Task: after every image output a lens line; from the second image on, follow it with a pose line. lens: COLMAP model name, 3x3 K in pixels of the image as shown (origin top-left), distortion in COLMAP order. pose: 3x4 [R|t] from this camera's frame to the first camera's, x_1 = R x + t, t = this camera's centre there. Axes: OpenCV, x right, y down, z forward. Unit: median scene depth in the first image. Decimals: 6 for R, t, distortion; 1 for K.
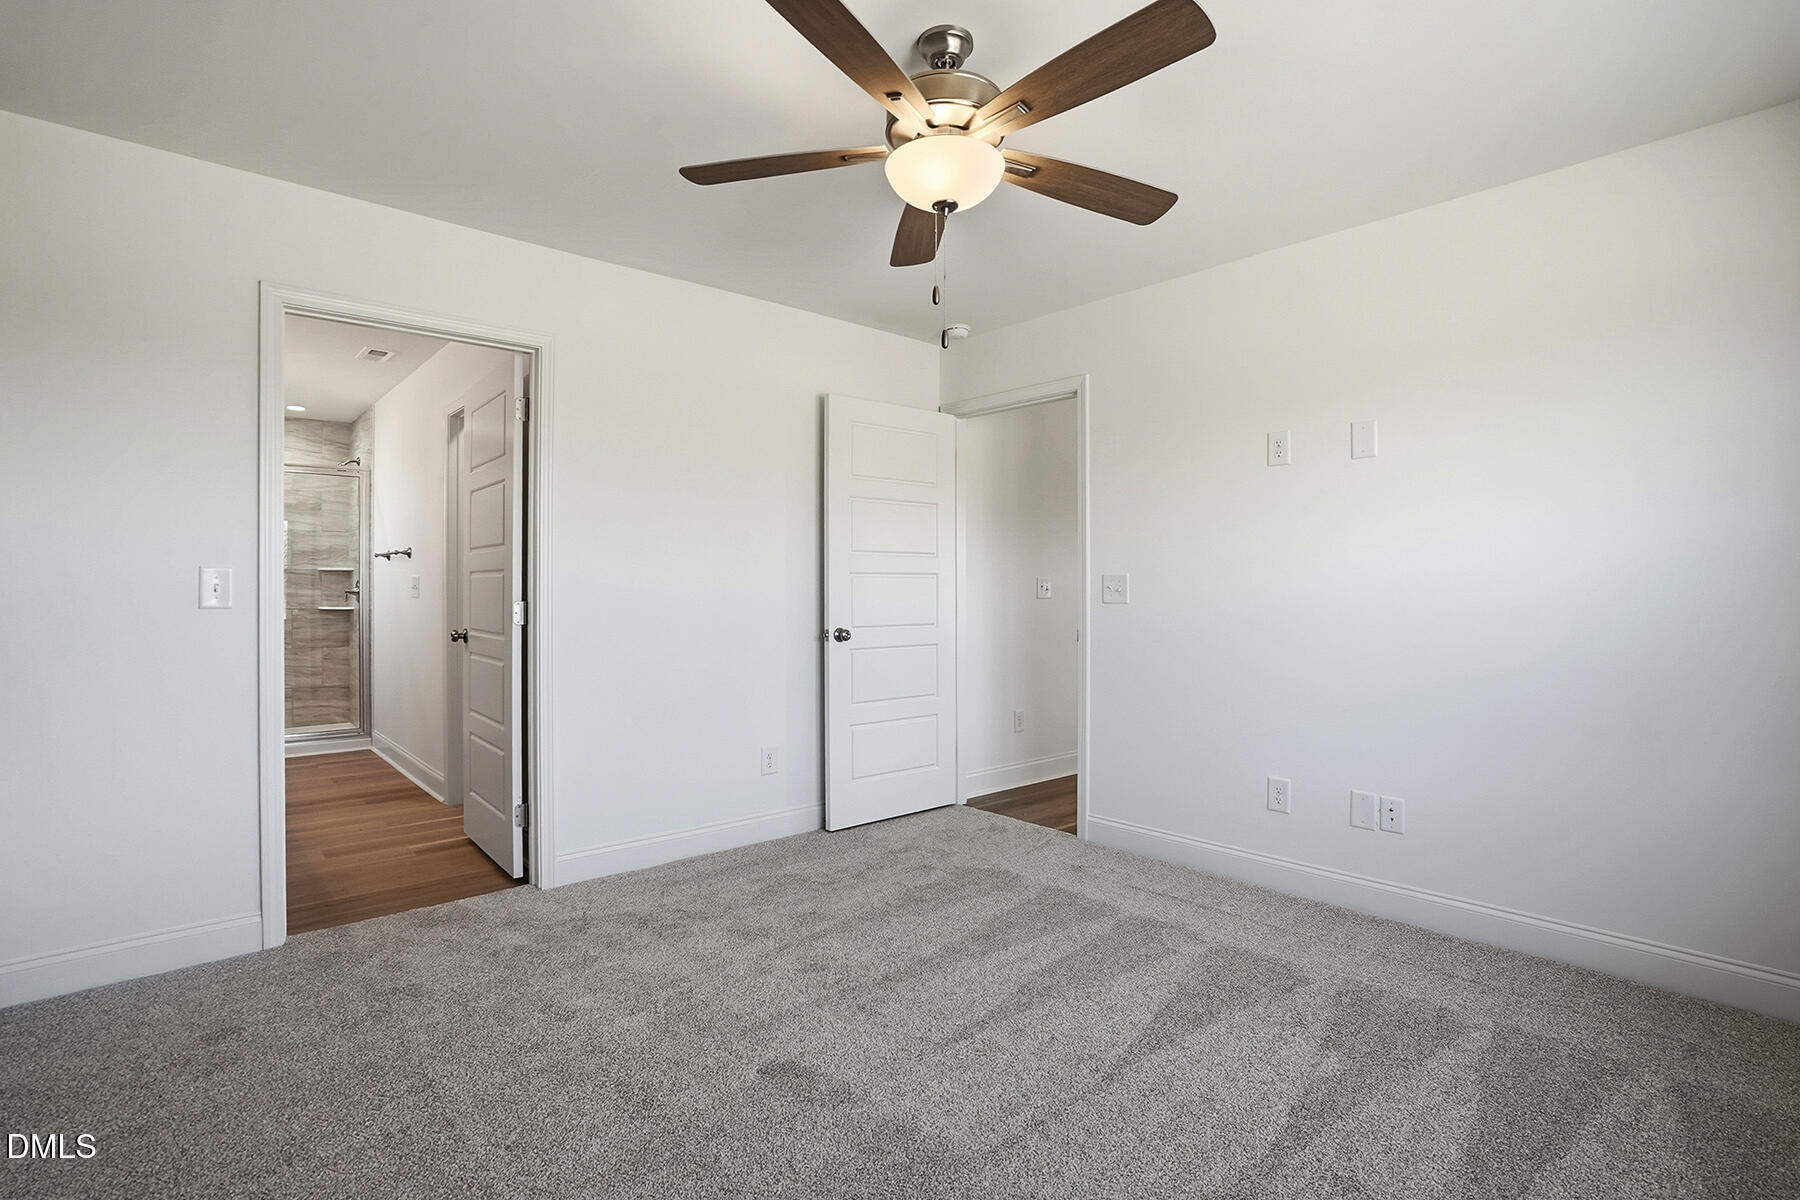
lens RADIAL K [[860.9, 0, 889.4], [0, 860.9, 581.6], [0, 0, 1]] dist [-0.058995, 0.026581]
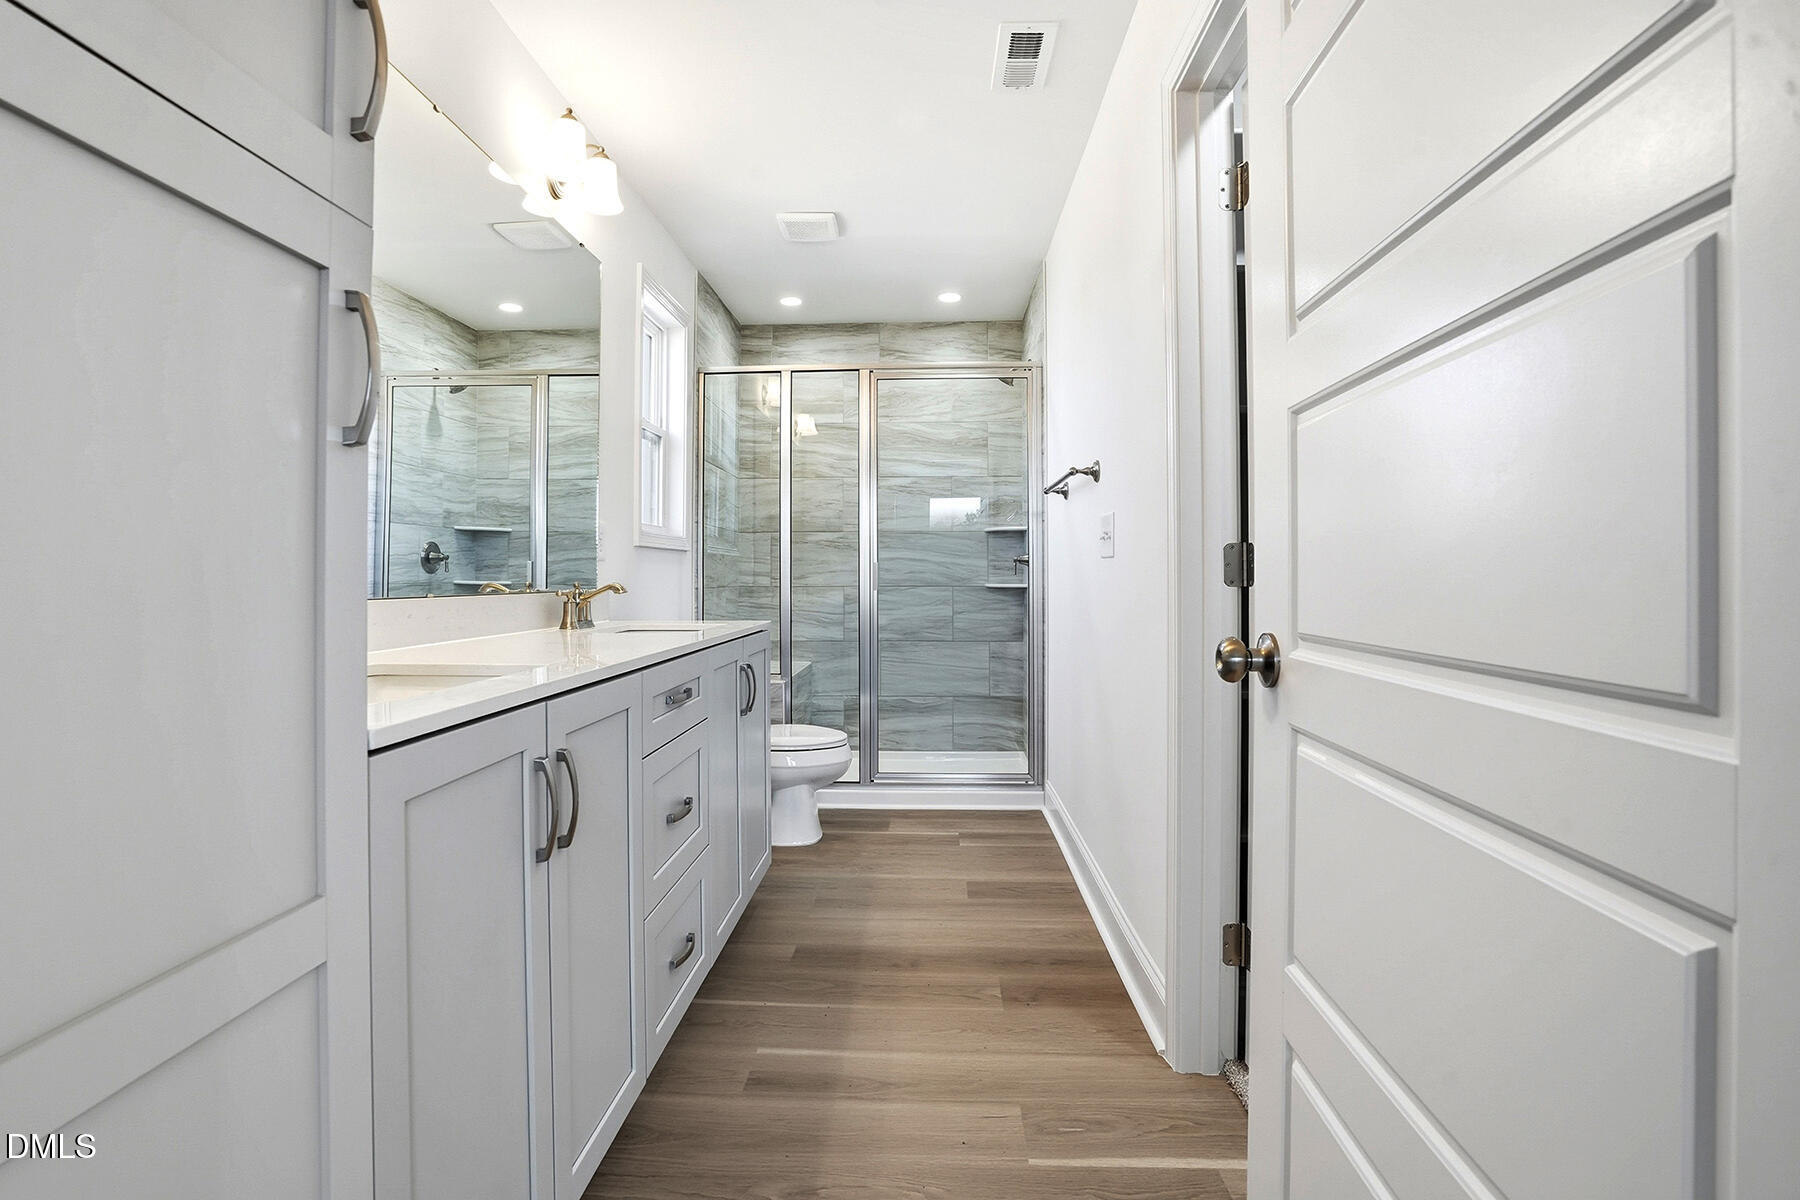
lens RADIAL K [[860.9, 0, 889.4], [0, 860.9, 581.6], [0, 0, 1]] dist [-0.058995, 0.026581]
pose [[0.719793, 0.003094, -0.694182, -0.235318], [0.005248, 0.999937, 0.009898, 0.021124], [0.694169, -0.010768, 0.719732, 0.427673]]
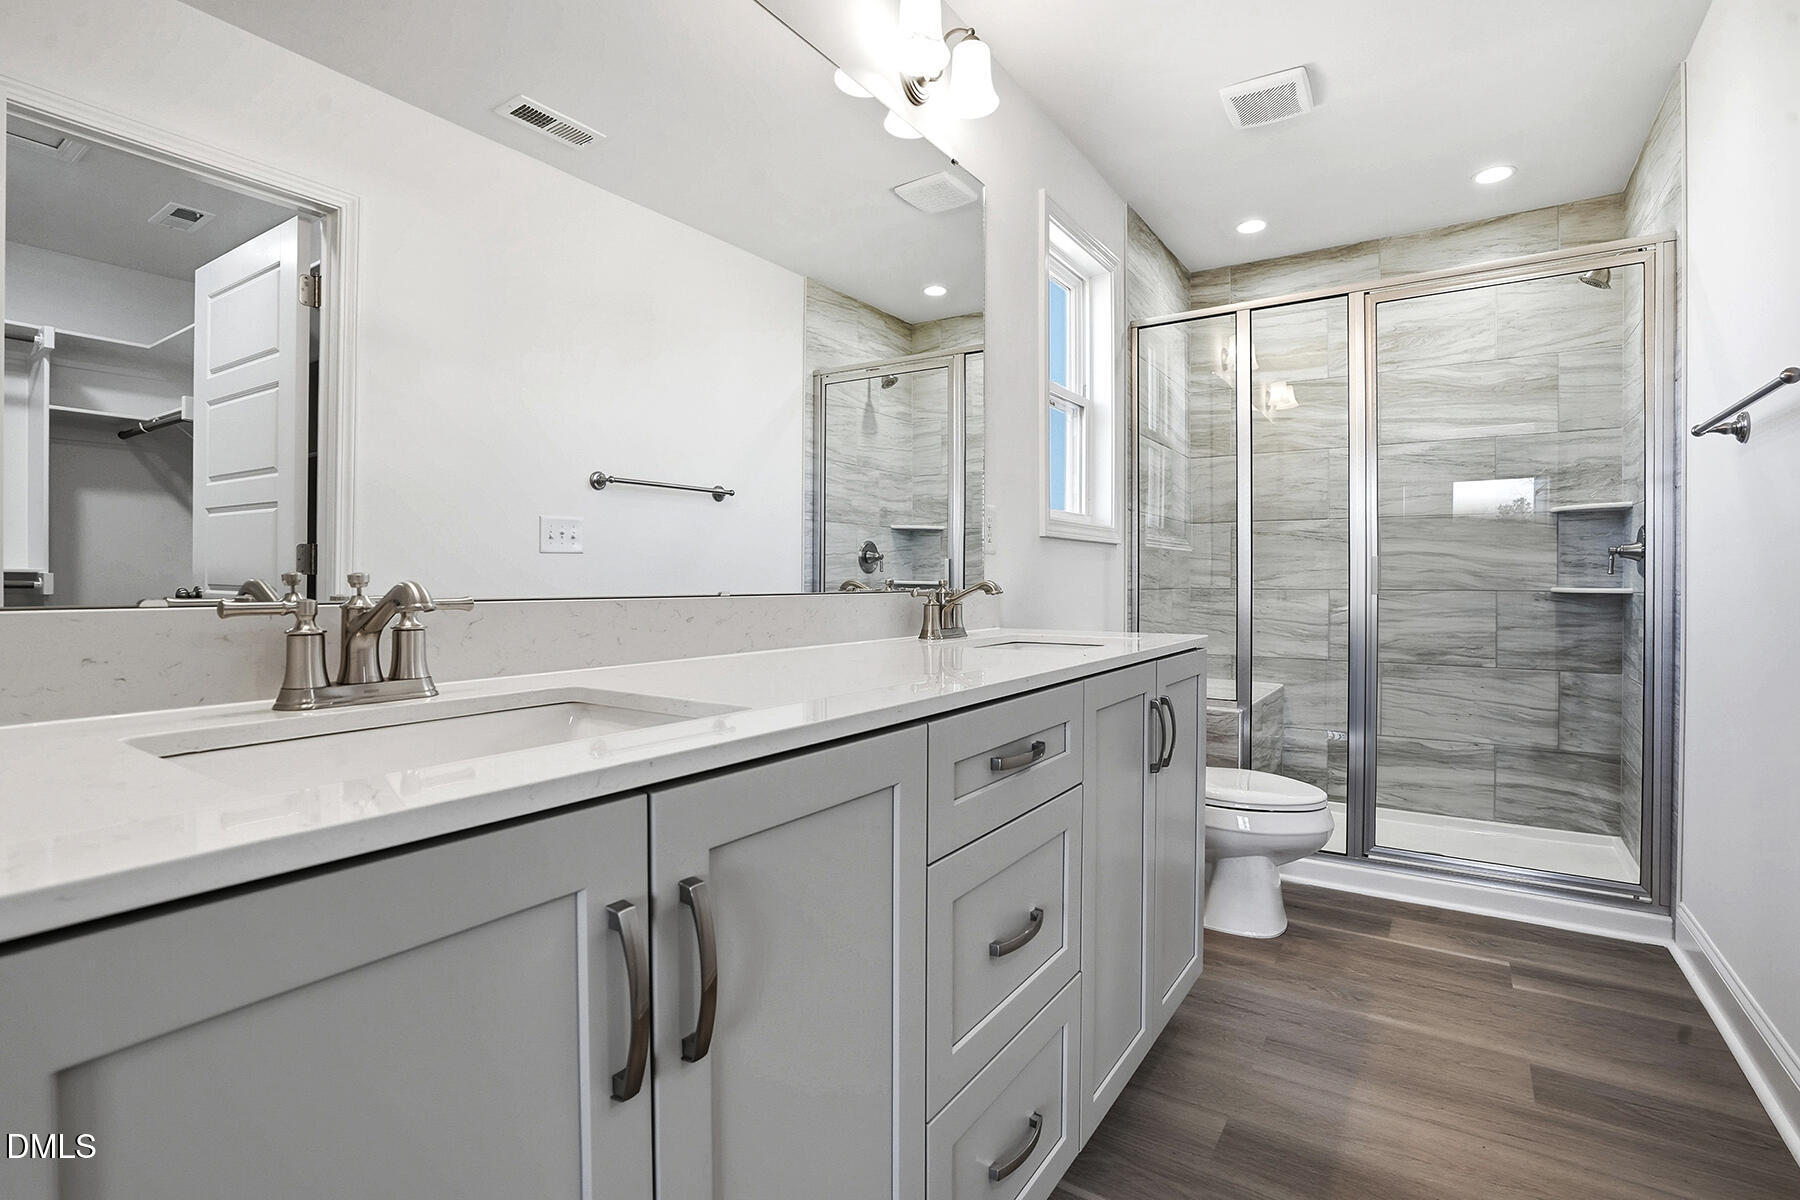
lens RADIAL K [[860.9, 0, 889.4], [0, 860.9, 581.6], [0, 0, 1]] dist [-0.058995, 0.026581]
pose [[0.260204, 0.003677, -0.965547, -0.310828], [0.003453, 0.999983, 0.004739, 0.023446], [0.965547, -0.004567, 0.260187, 0.506423]]
